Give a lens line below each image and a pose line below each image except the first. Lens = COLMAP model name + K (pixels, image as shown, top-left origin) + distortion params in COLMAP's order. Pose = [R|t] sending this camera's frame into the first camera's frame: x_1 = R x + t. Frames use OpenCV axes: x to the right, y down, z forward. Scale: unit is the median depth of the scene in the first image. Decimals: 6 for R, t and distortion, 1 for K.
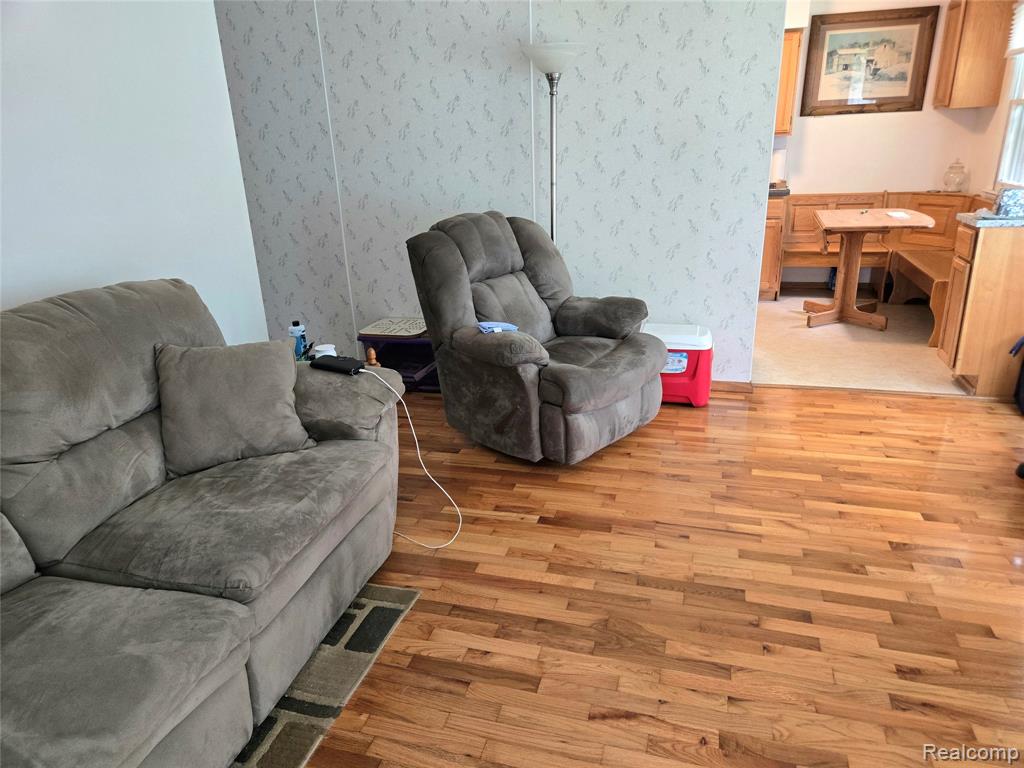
lens RADIAL K [[687.3, 0, 513.4], [0, 687.3, 384.3], [0, 0, 1]] dist [0.054762, -0.045283]
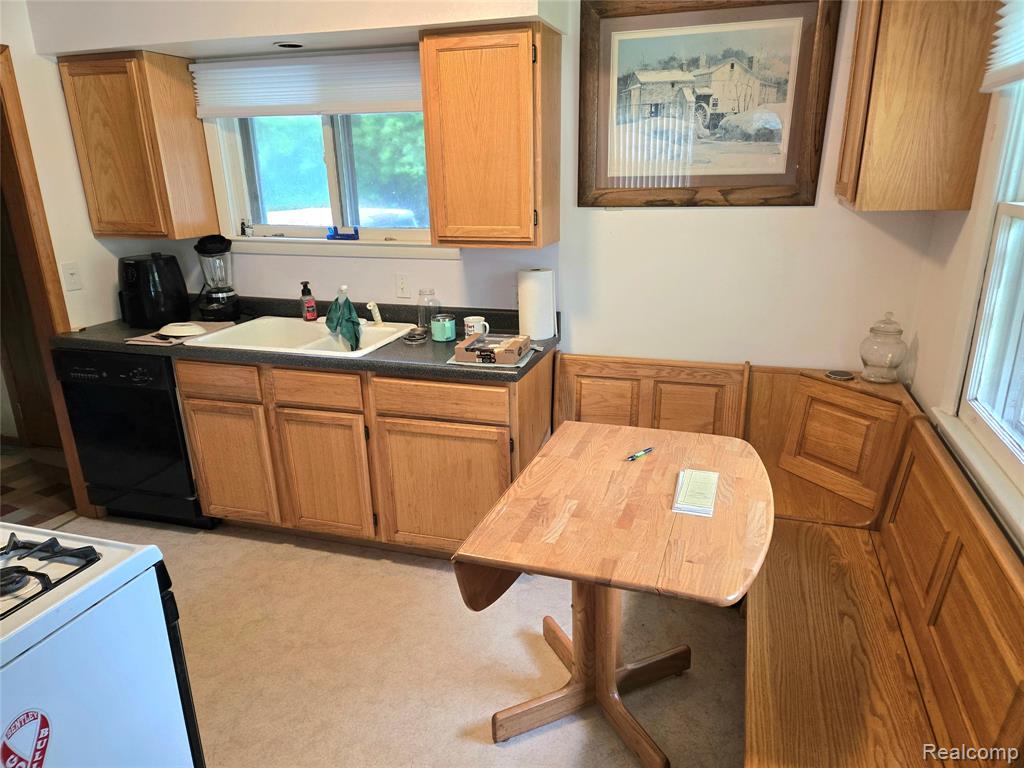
lens RADIAL K [[687.3, 0, 525.1], [0, 687.3, 392.2], [0, 0, 1]] dist [0.054762, -0.045283]
pose [[0.999385, 0.031248, -0.015937, 0.405890], [-0.031851, 0.998728, -0.039077, -0.244738], [0.014695, 0.039561, 0.999109, 0.542696]]
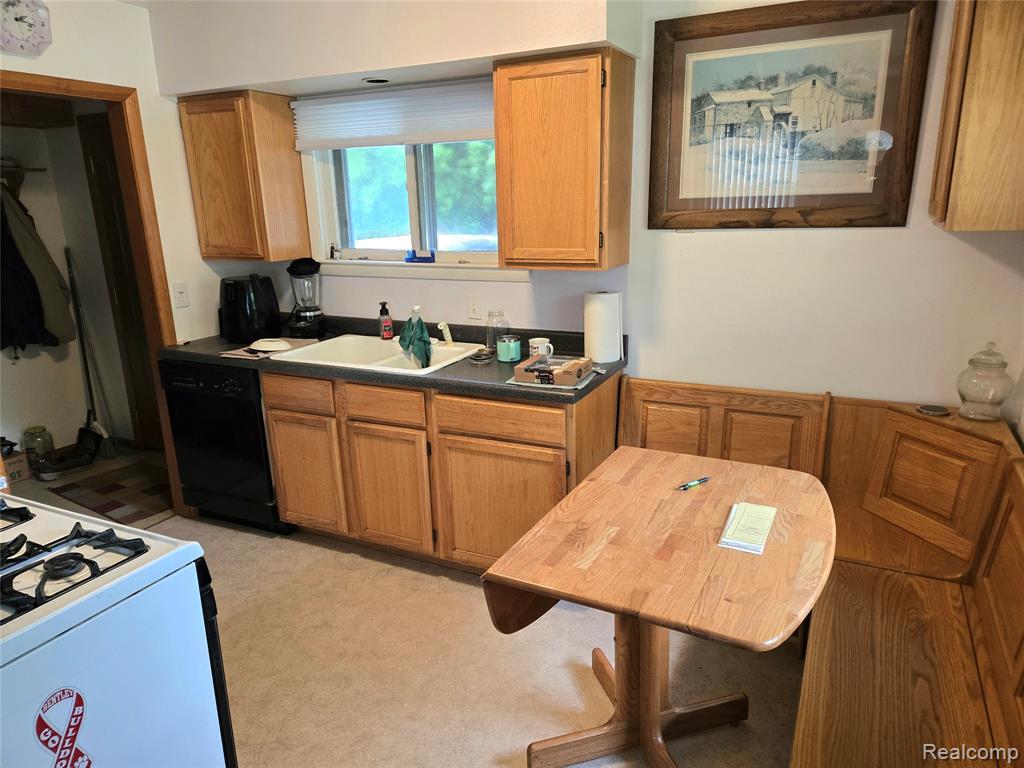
lens RADIAL K [[687.3, 0, 512.2], [0, 687.3, 386.8], [0, 0, 1]] dist [0.054762, -0.045283]
pose [[0.982823, 0.062955, -0.173479, 0.429574], [-0.076941, 0.994203, -0.075106, -0.243510], [0.167745, 0.087164, 0.981969, 0.547838]]
